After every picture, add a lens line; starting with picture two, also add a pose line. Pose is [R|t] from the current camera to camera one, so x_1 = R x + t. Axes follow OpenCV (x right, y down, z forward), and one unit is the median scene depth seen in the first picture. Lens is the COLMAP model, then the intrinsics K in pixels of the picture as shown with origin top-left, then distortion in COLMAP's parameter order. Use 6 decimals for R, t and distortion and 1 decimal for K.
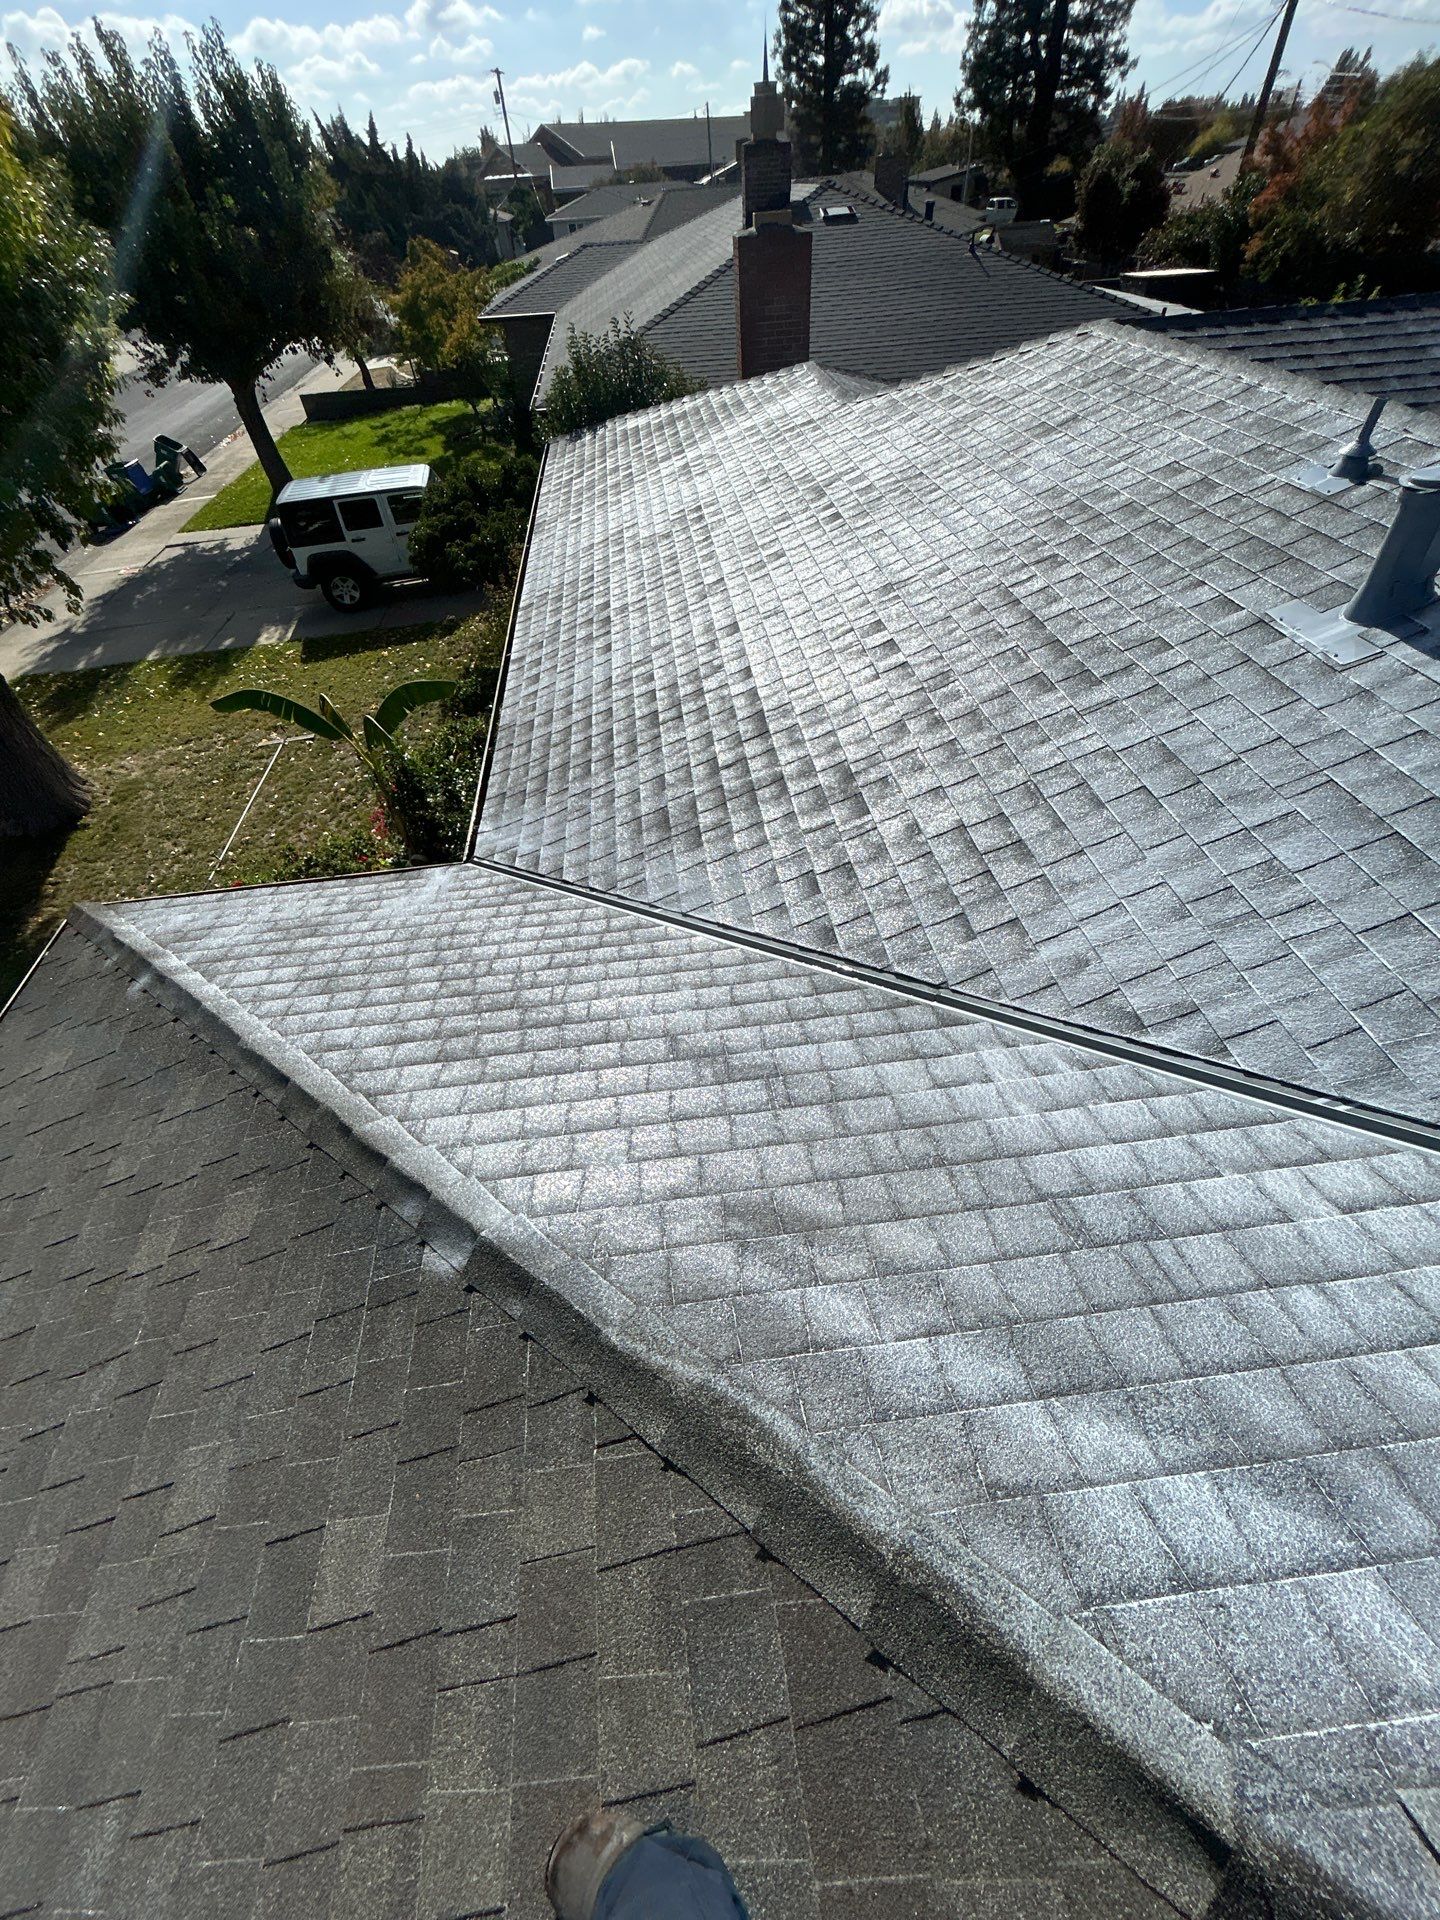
lens RADIAL K [[772.8, 0, 720.0], [0, 772.8, 960.0], [0, 0, 1]] dist [-0.001064, 0.000022]
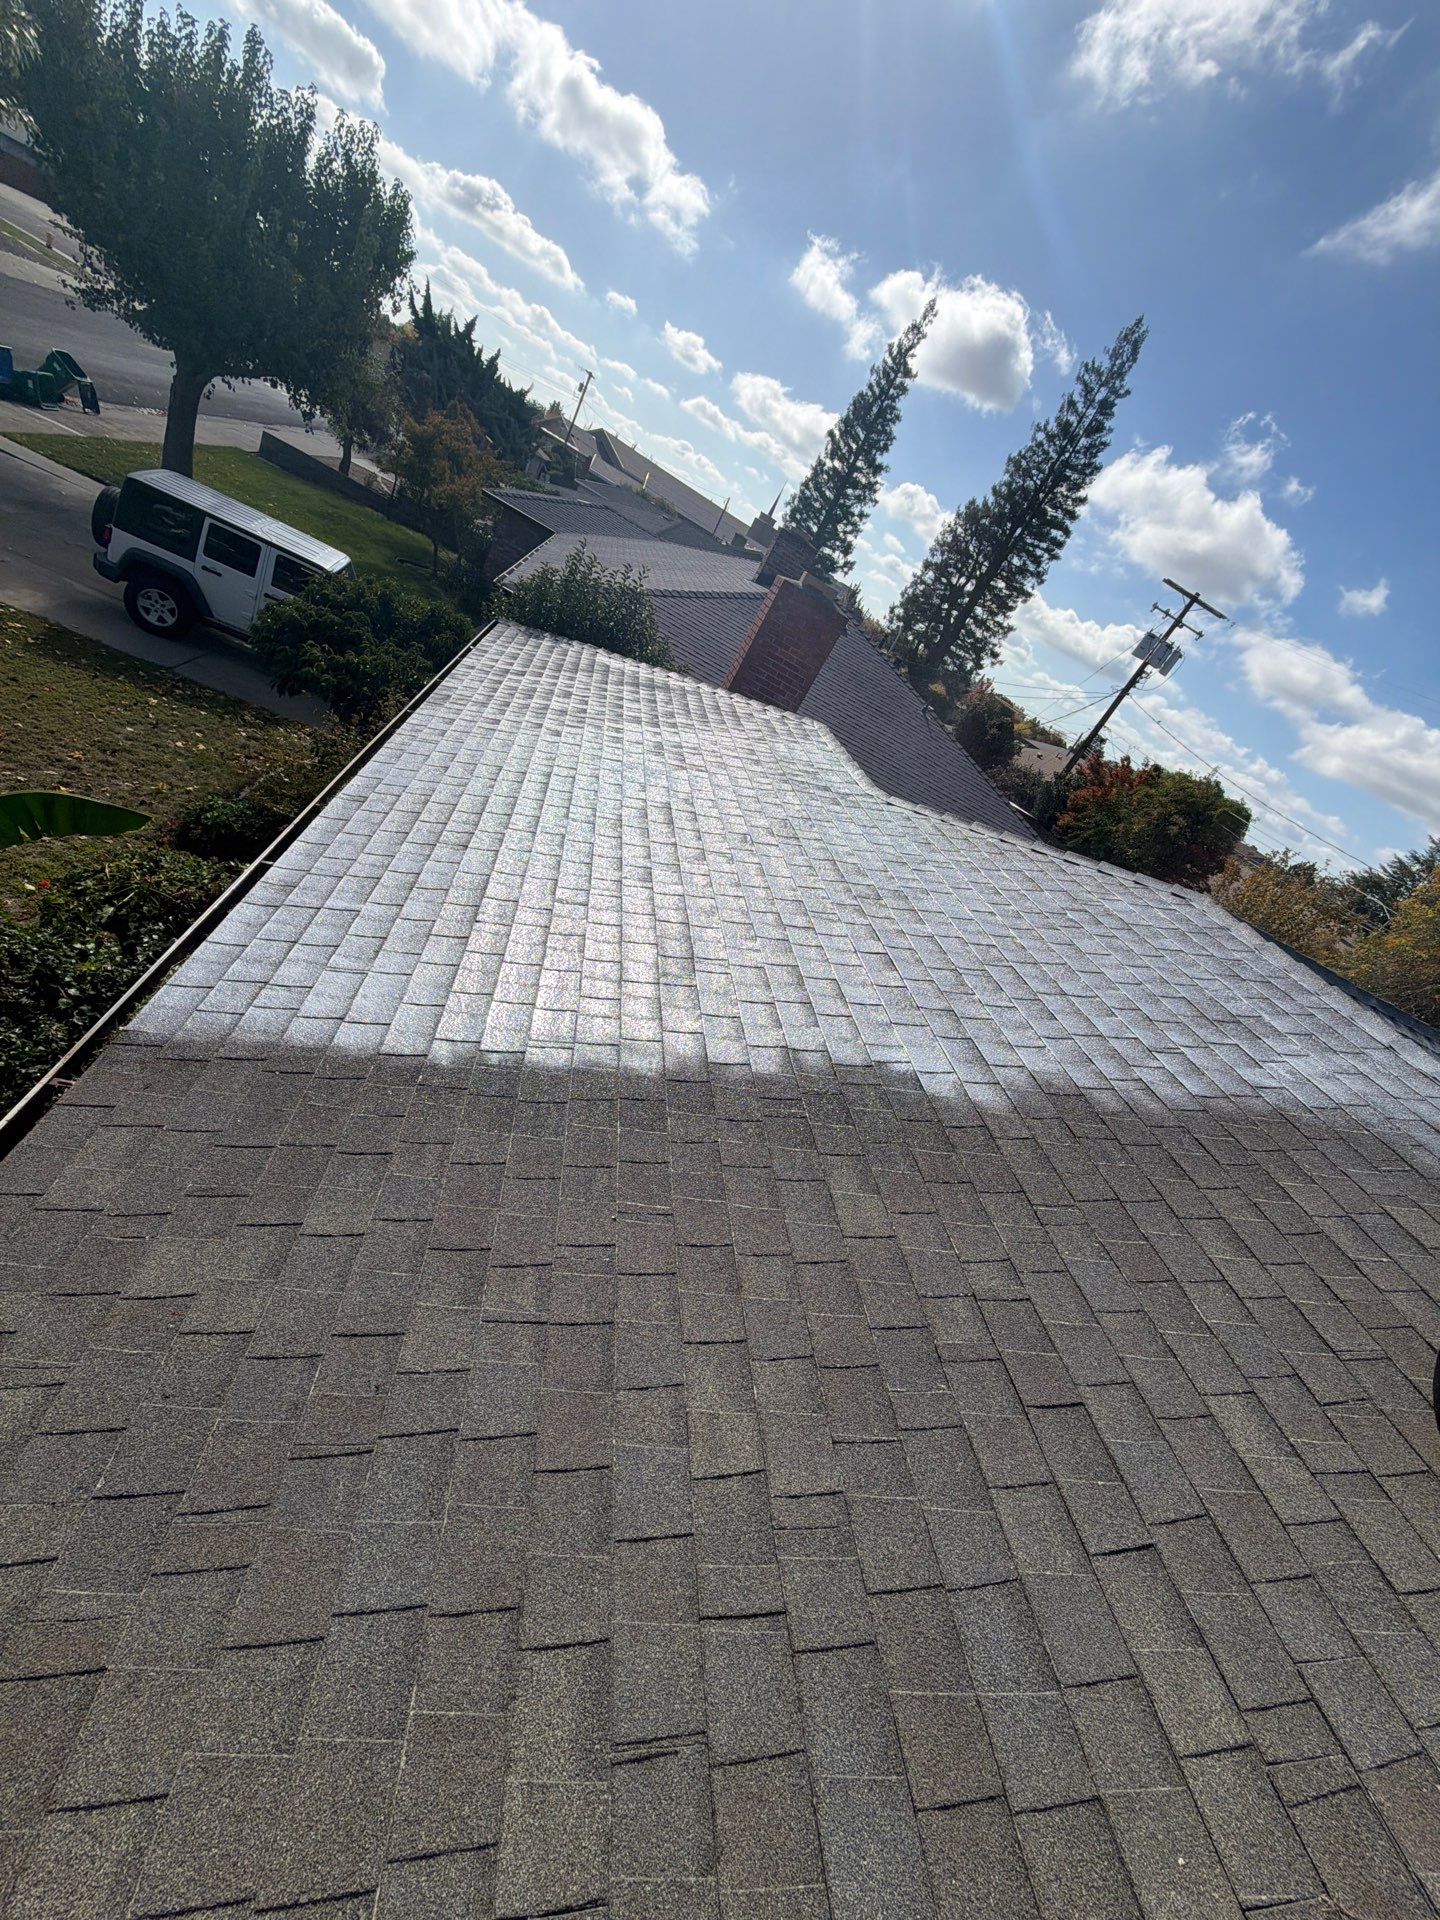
lens RADIAL K [[758.0, 0, 720.0], [0, 758.0, 960.0], [0, 0, 1]] dist [-0.000654, -0.000118]
pose [[0.854363, 0.450786, 0.258564, -0.290076], [-0.355451, 0.869865, -0.342039, -0.695329], [-0.379102, 0.200318, 0.903412, 1.091618]]
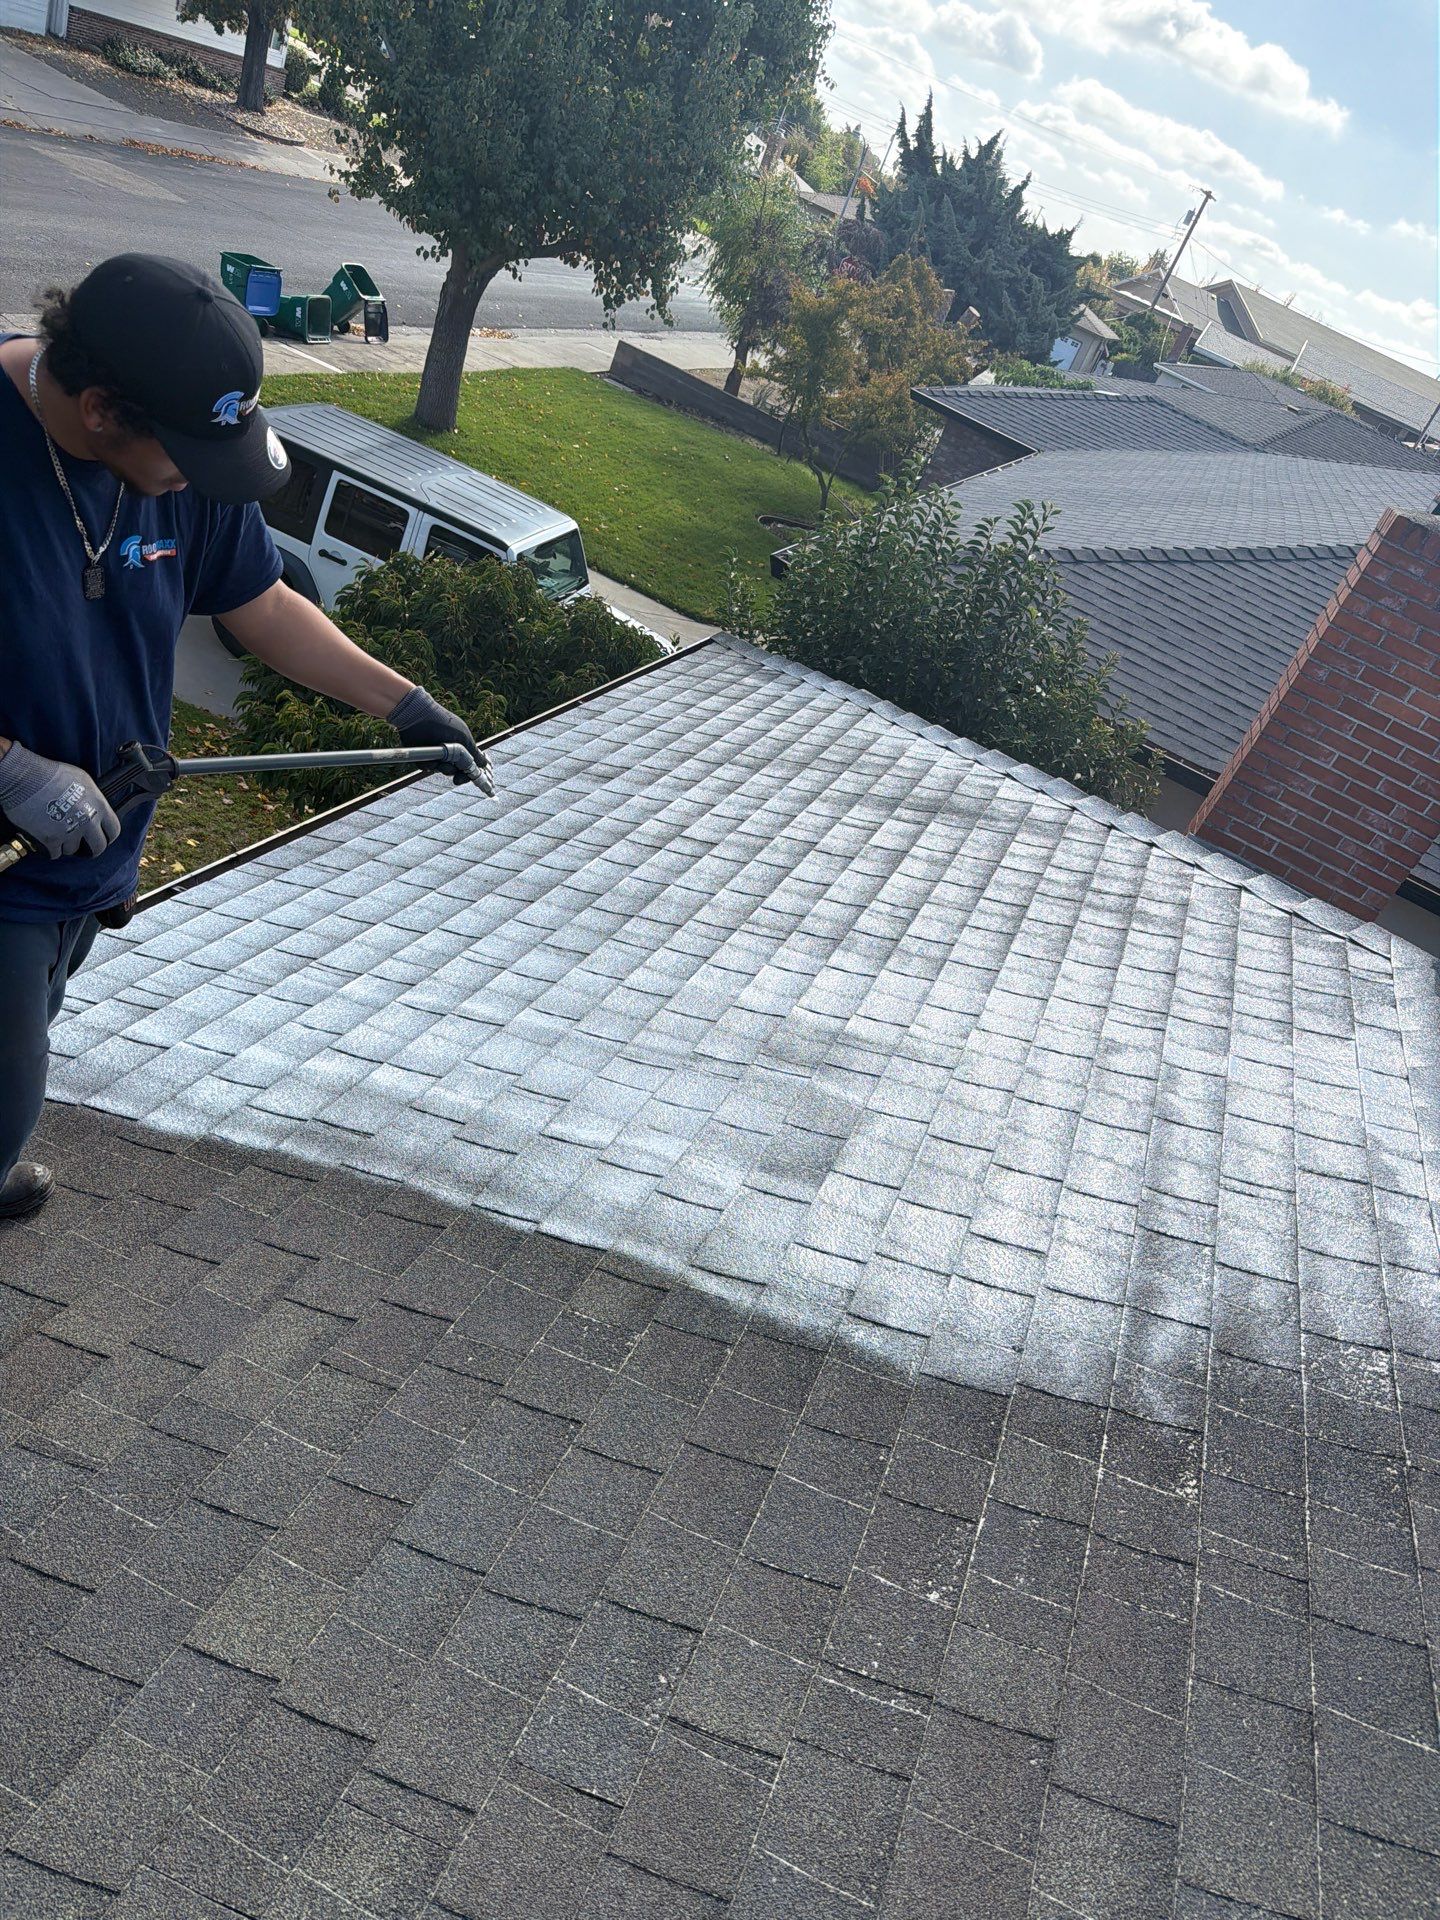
lens RADIAL K [[1338.5, 0, 739.8], [0, 1338.5, 958.4], [0, 0, 1]] dist [-0.003788, -0.001638]
pose [[0.802232, 0.562048, -0.201310, 0.087461], [-0.596884, 0.762085, -0.250911, -1.805034], [0.012391, 0.321447, 0.946846, 1.936022]]
